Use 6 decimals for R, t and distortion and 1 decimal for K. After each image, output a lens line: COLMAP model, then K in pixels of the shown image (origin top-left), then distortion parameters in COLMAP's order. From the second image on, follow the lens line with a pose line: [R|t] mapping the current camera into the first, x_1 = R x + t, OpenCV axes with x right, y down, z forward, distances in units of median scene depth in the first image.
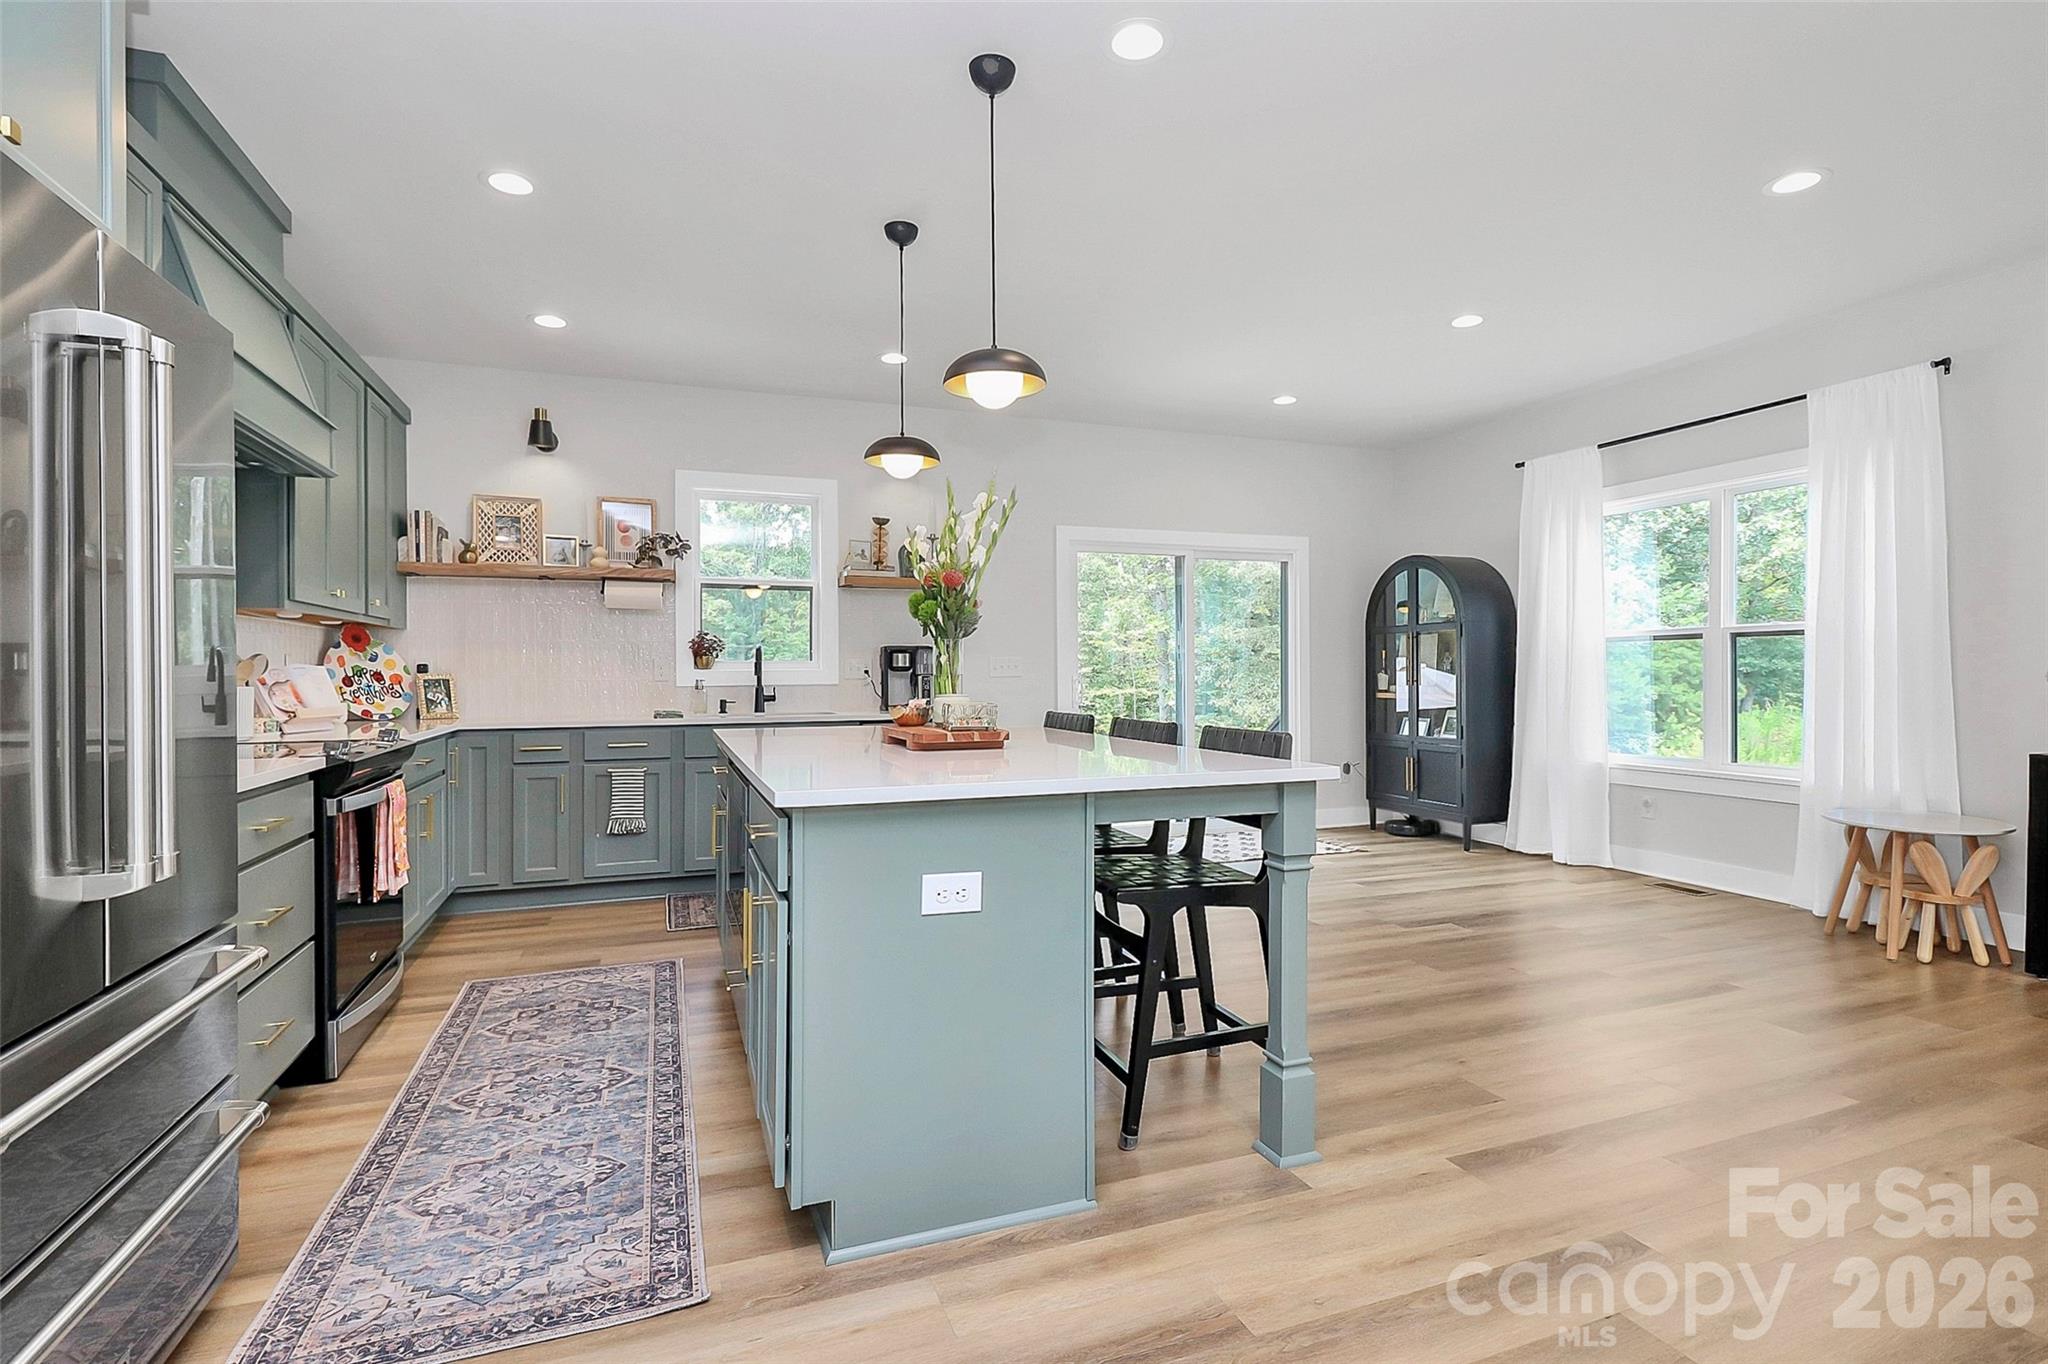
lens RADIAL K [[972.4, 0, 1029.3], [0, 972.4, 664.7], [0, 0, 1]] dist [-0.002058, -0.010340]
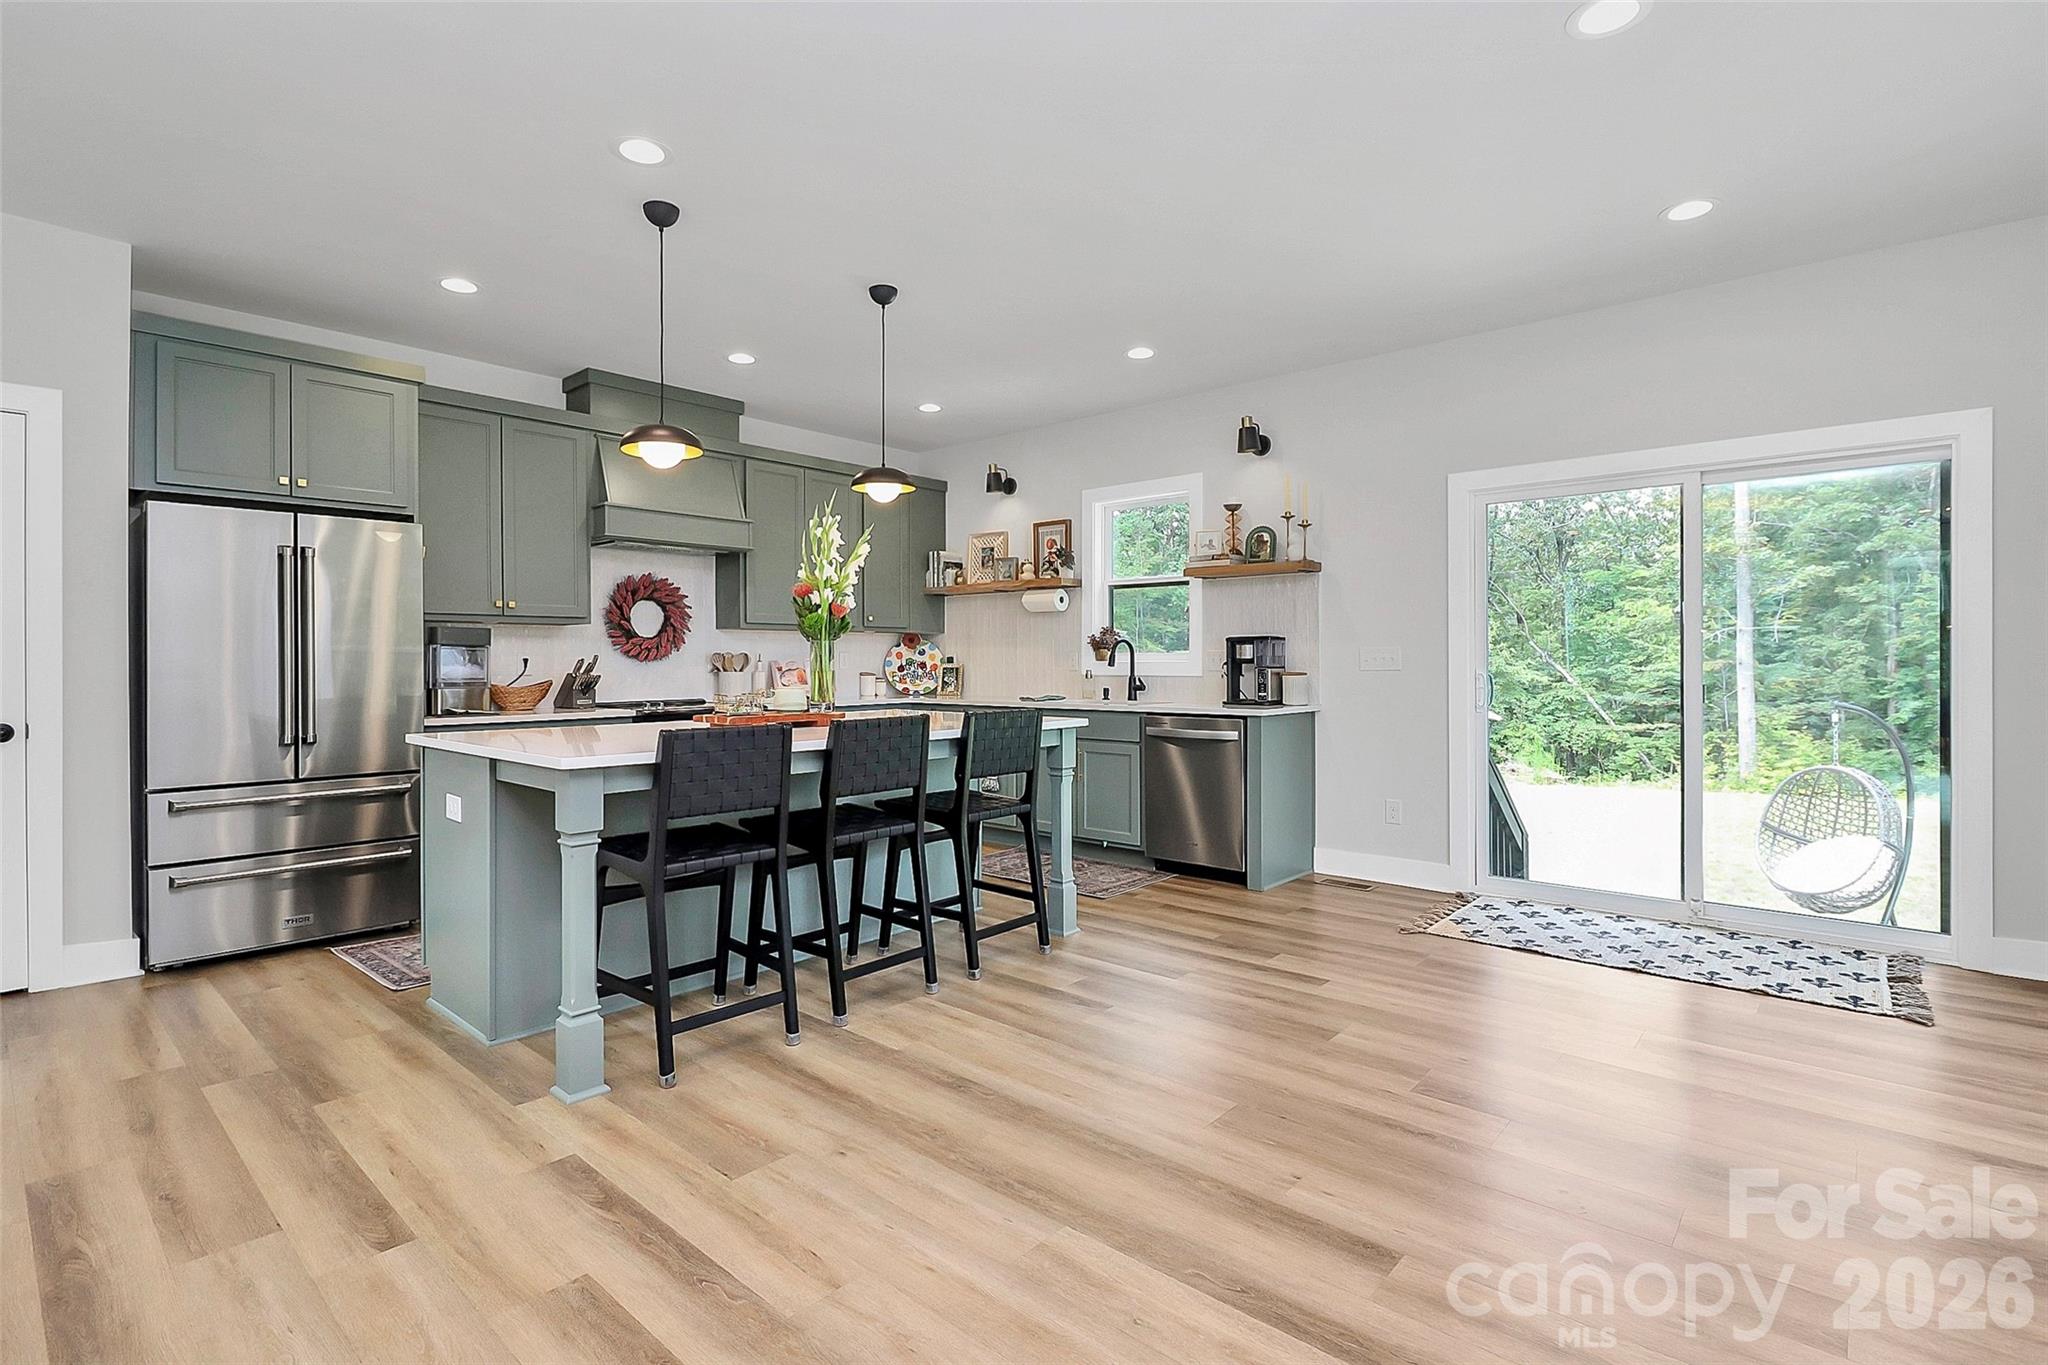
lens RADIAL K [[972.4, 0, 1028.7], [0, 972.4, 654.0], [0, 0, 1]] dist [-0.002058, -0.010340]
pose [[0.465998, -0.002314, -0.884783, 0.713429], [0.007367, 0.999972, 0.001264, -0.005846], [0.884755, -0.007107, 0.466002, 0.437417]]
